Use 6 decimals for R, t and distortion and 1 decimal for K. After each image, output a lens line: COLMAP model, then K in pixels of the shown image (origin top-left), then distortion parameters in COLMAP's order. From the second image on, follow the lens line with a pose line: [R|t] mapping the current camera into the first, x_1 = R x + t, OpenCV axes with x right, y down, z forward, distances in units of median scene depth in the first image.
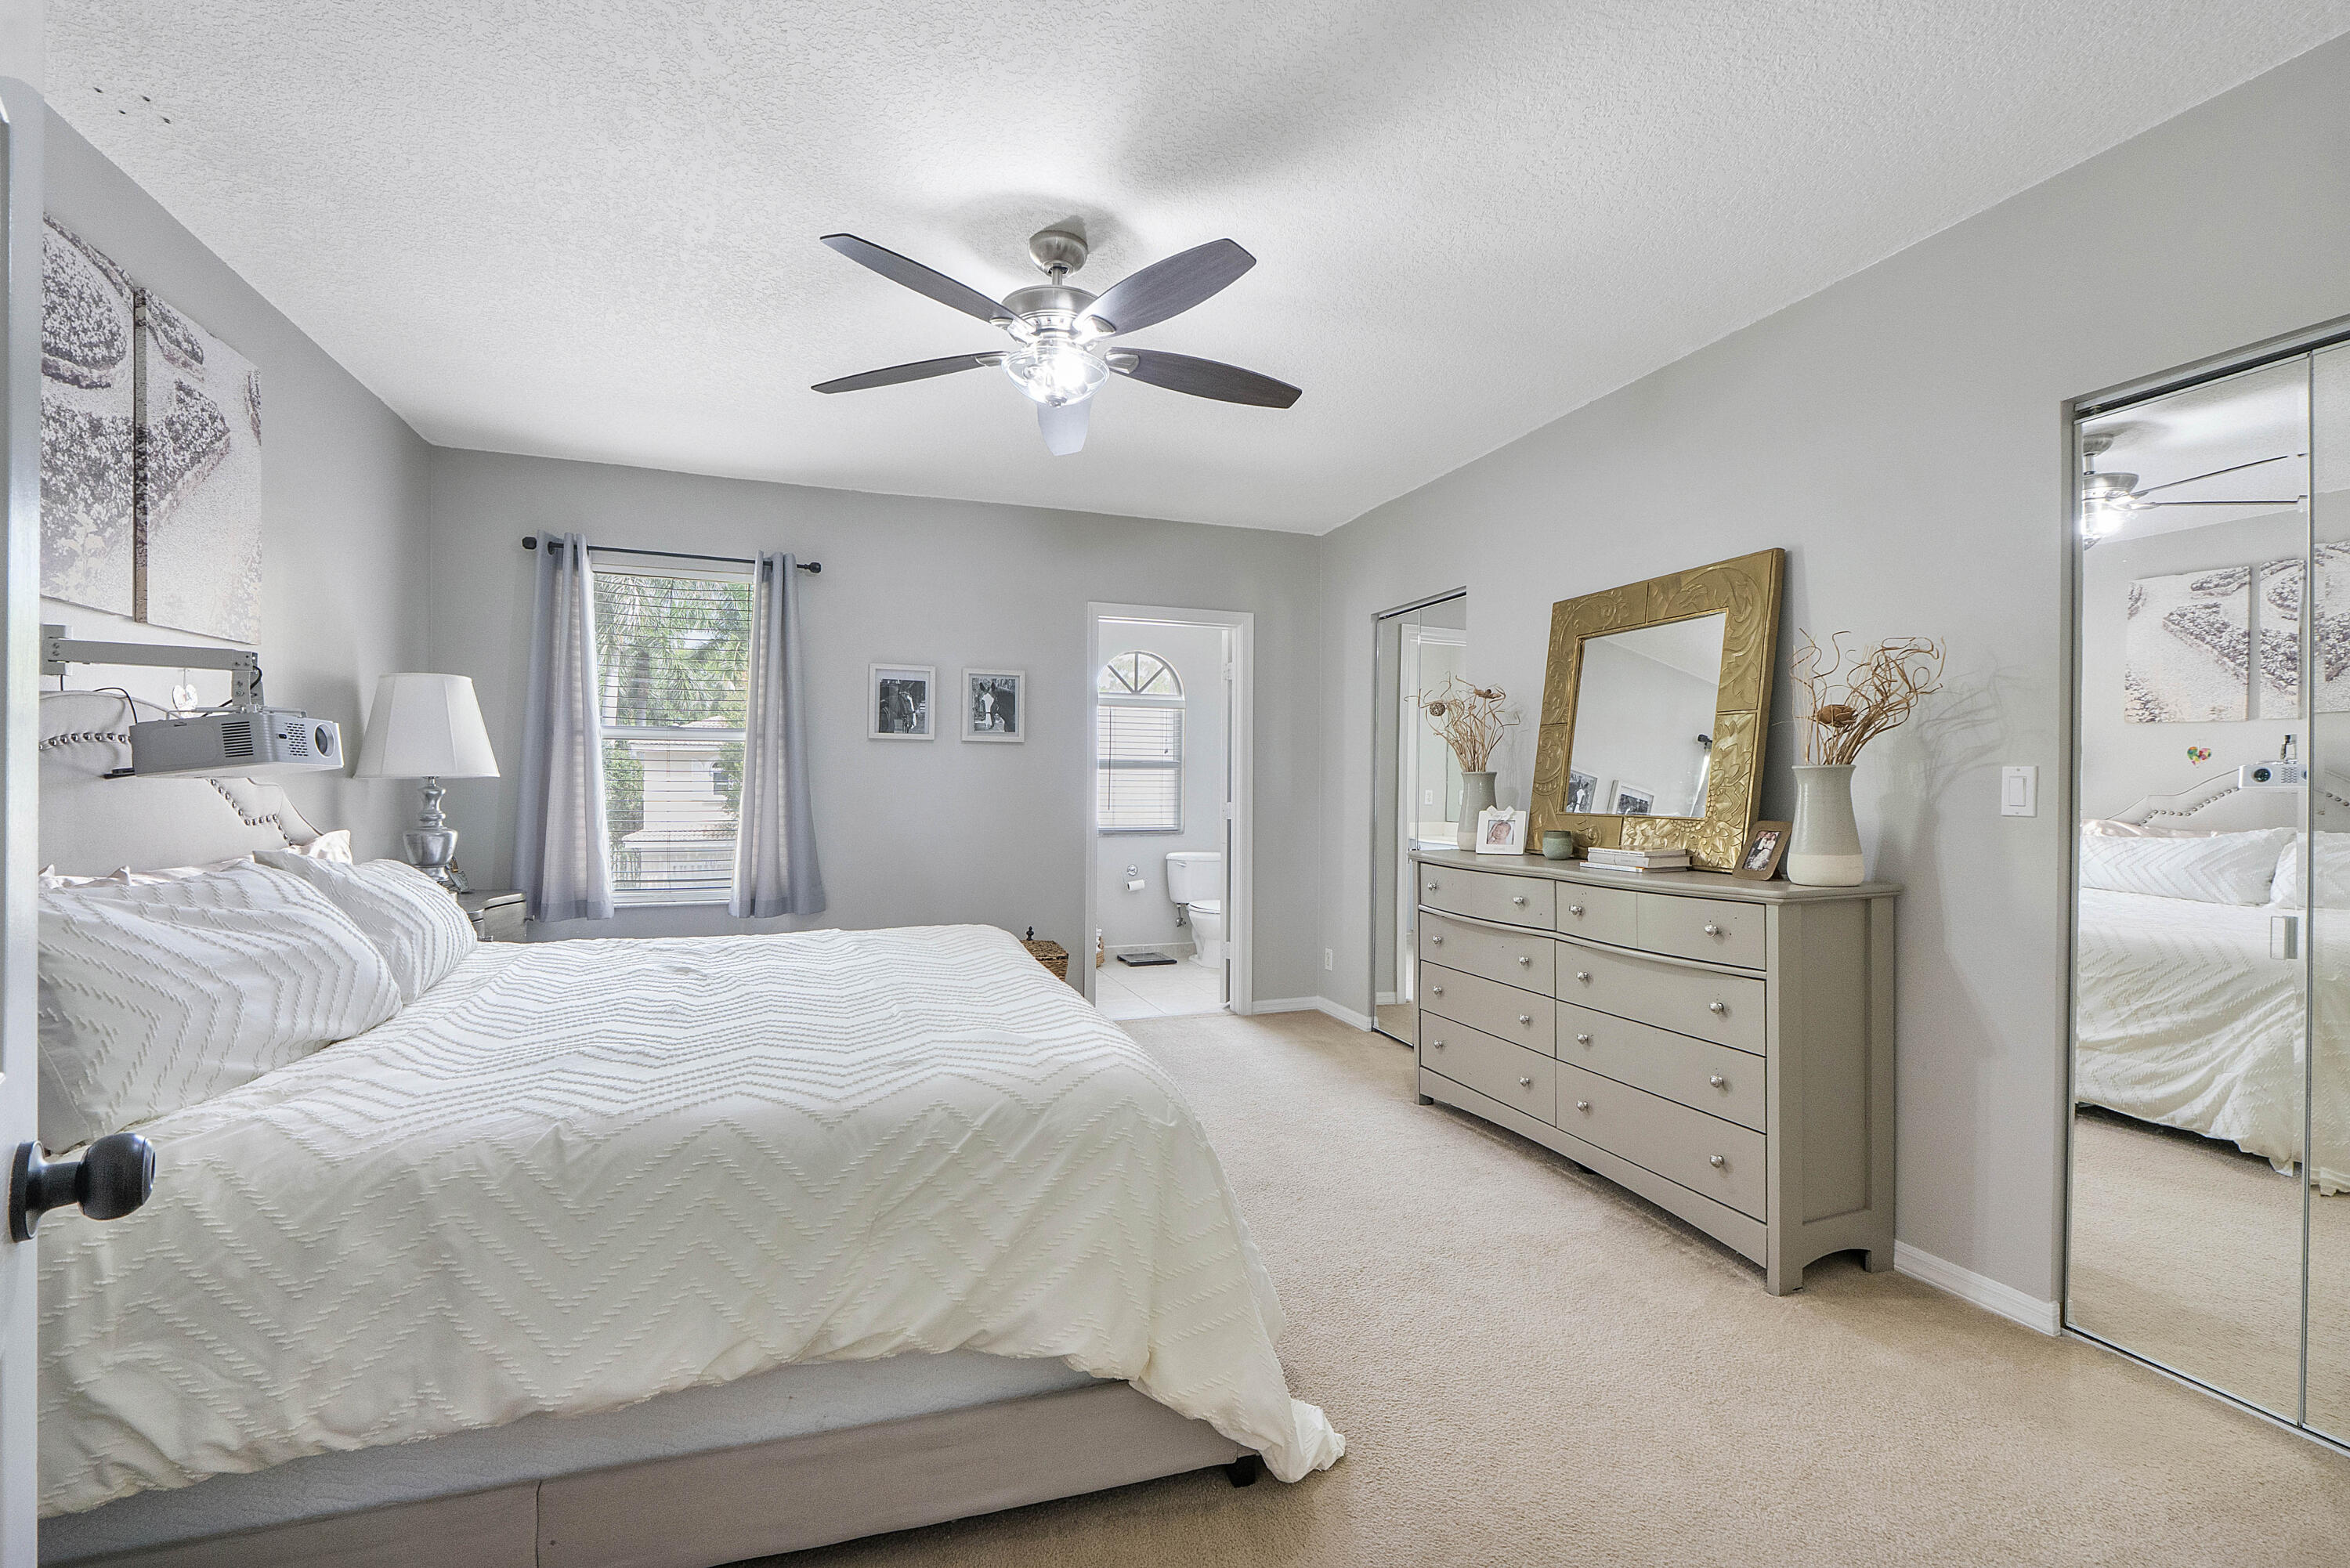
lens RADIAL K [[999.5, 0, 1167.7], [0, 999.5, 788.9], [0, 0, 1]] dist [-0.002757, -0.001089]
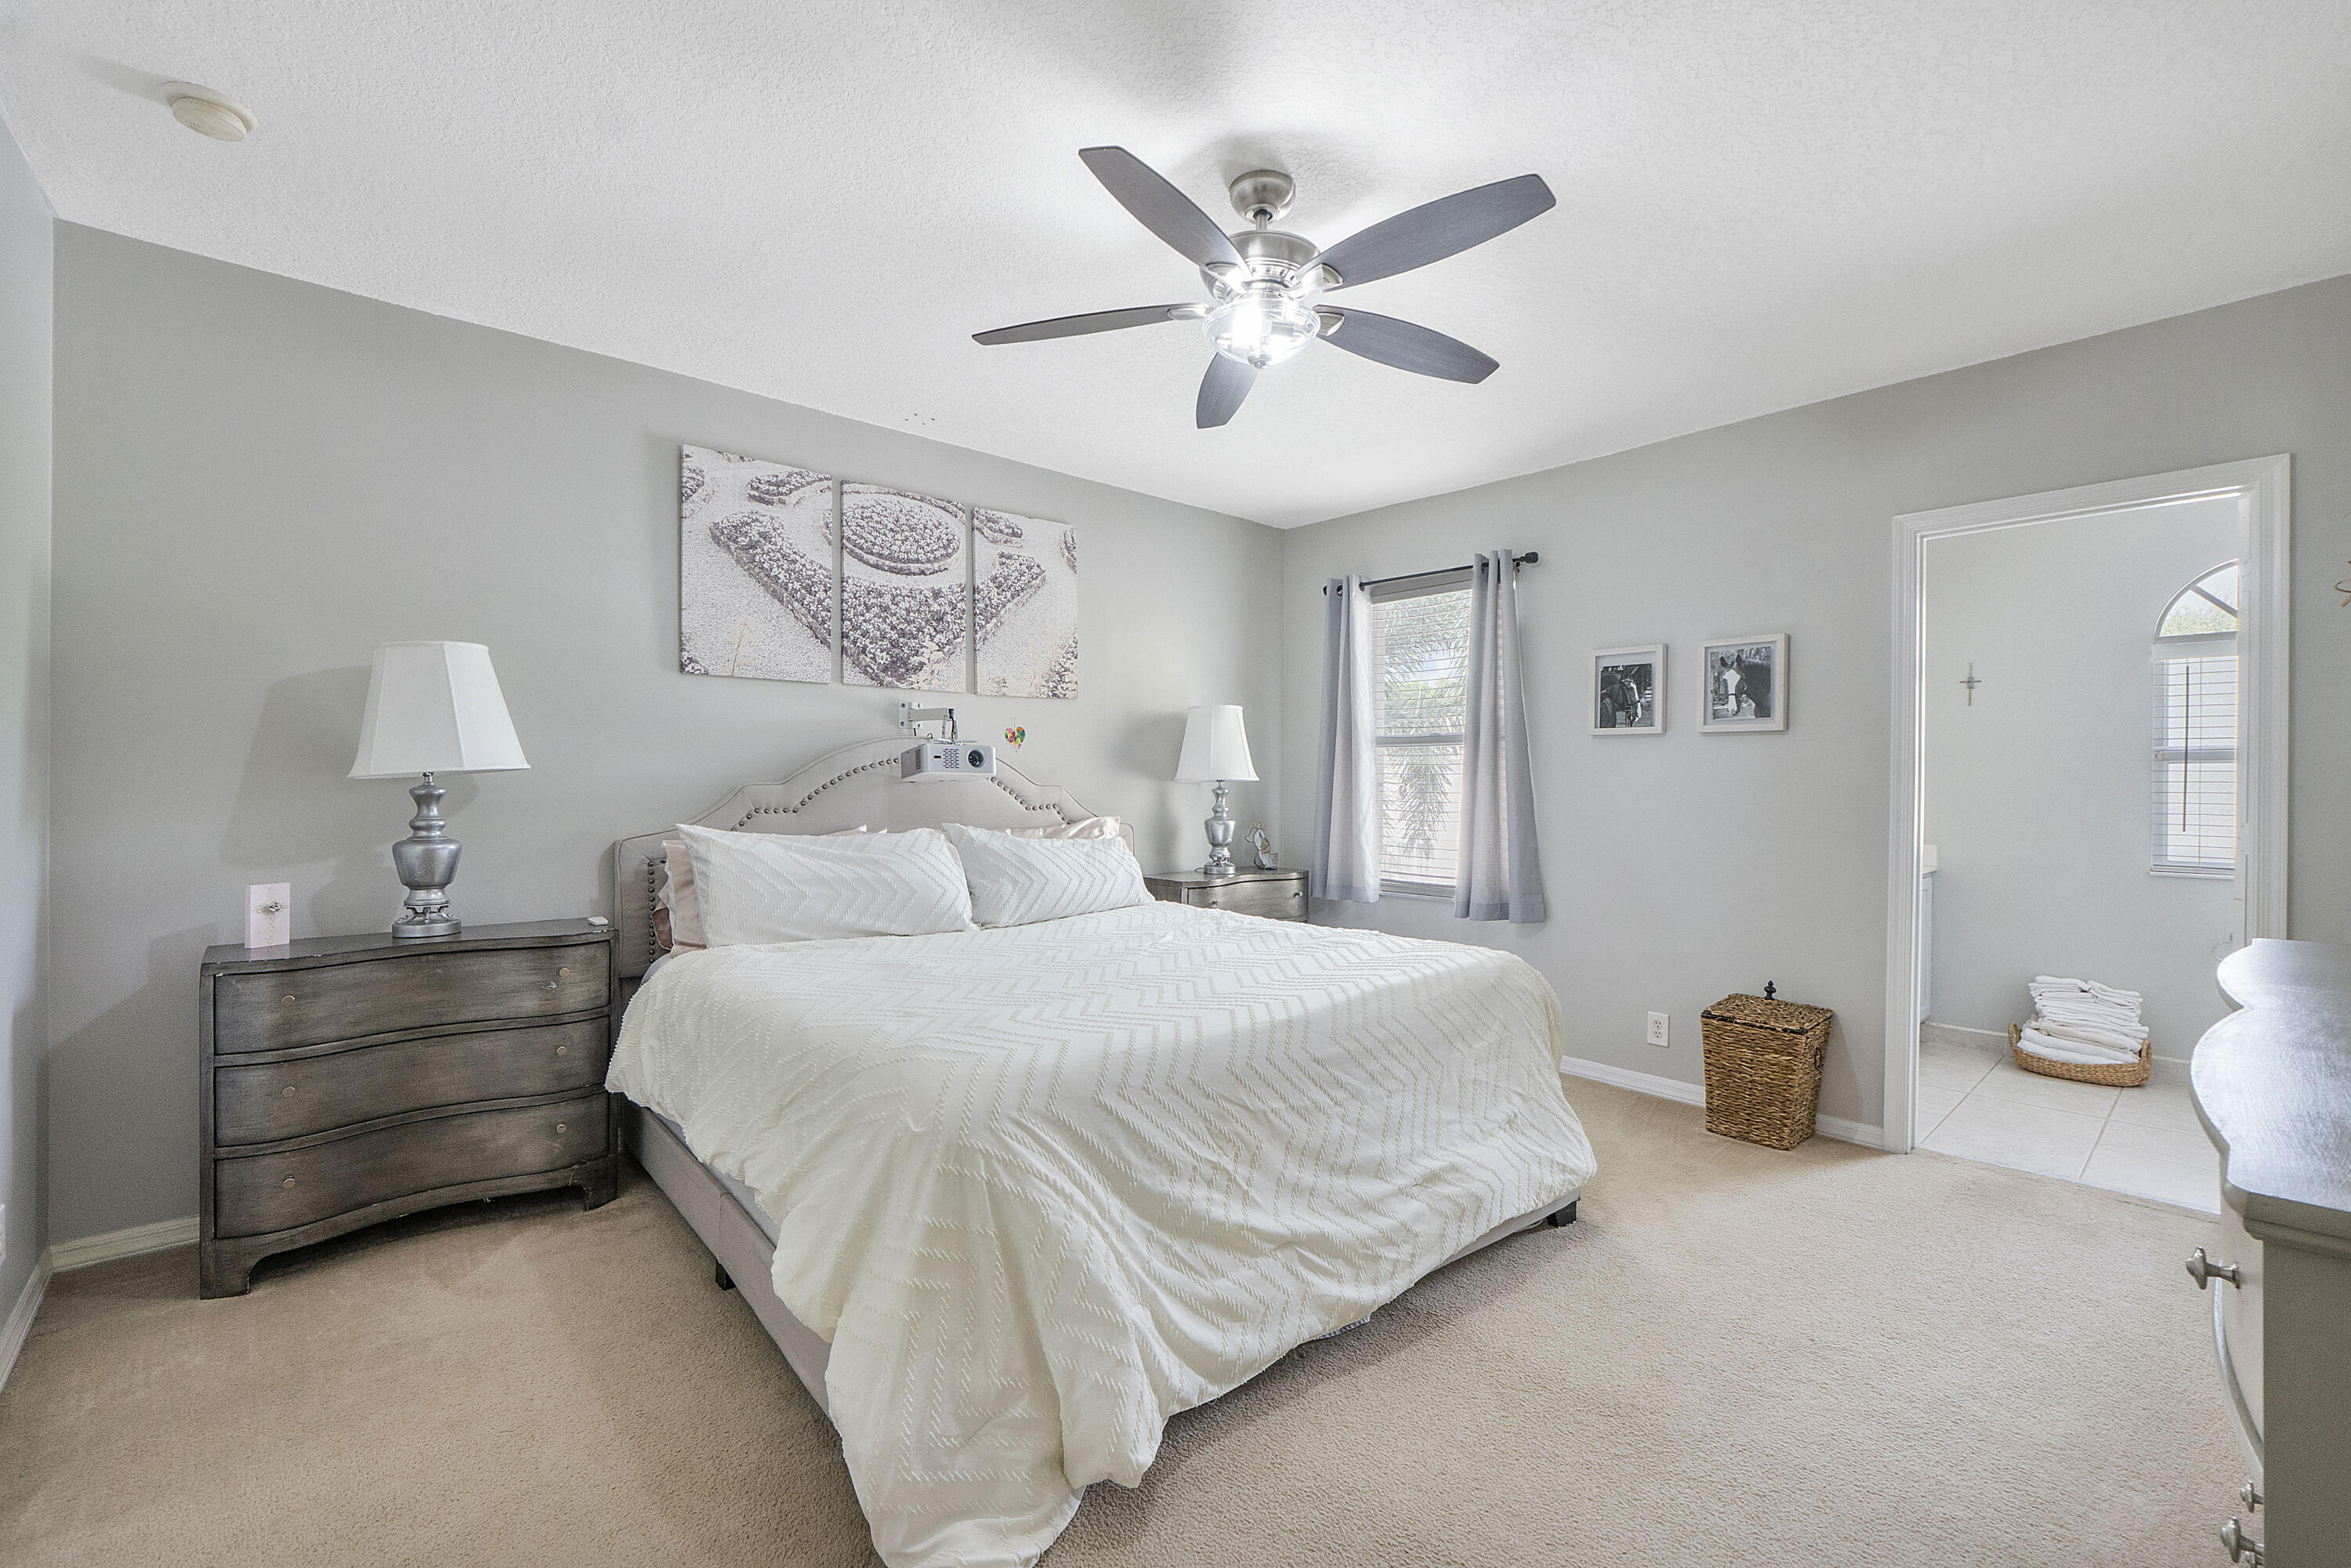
lens RADIAL K [[999.9, 0, 1184.0], [0, 999.9, 783.8], [0, 0, 1]] dist [-0.002757, -0.001089]
pose [[0.384087, -0.000403, -0.923297, 0.498608], [-0.007128, 0.999969, -0.003401, -0.002327], [0.923269, 0.007888, 0.384072, 0.424251]]
